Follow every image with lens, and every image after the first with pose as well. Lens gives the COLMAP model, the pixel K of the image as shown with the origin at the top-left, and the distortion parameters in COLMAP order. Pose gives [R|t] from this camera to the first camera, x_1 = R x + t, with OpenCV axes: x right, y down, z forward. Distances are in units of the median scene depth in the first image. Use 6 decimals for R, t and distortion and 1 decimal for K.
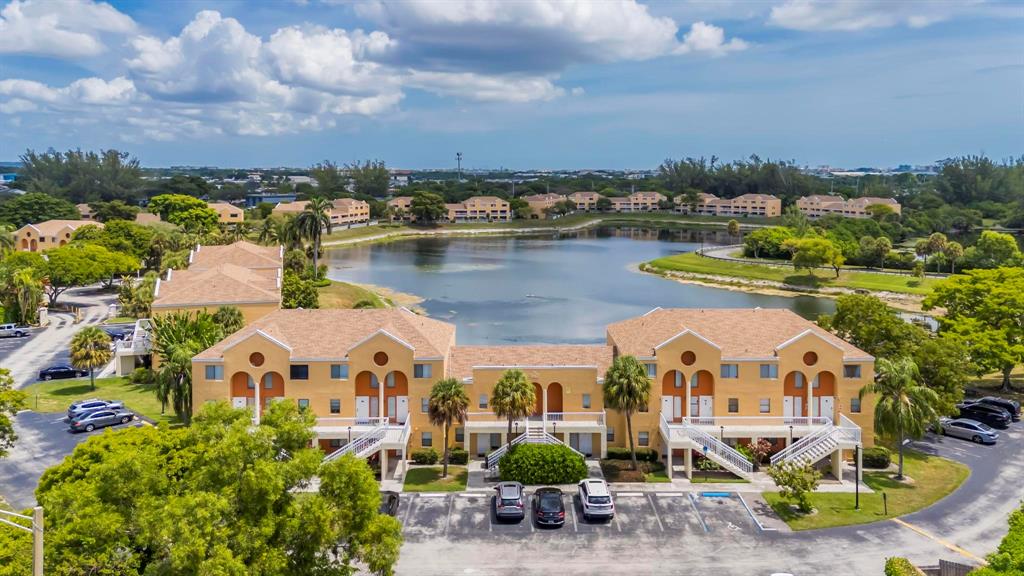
lens RADIAL K [[832.7, 0, 616.3], [0, 832.7, 282.7], [0, 0, 1]] dist [0.072514, 0.011588]
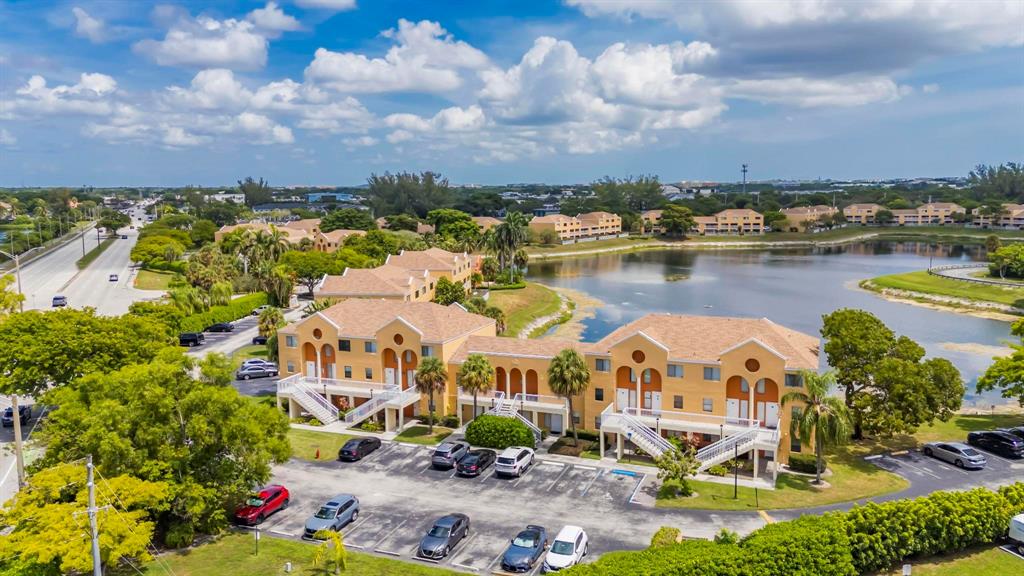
lens RADIAL K [[821.9, 0, 555.5], [0, 821.9, 332.0], [0, 0, 1]] dist [0.056792, 0.000314]
pose [[0.923677, 0.057819, -0.378784, 0.405526], [-0.040759, 0.997767, 0.052909, 0.002970], [0.380997, -0.033432, 0.923972, -0.069248]]
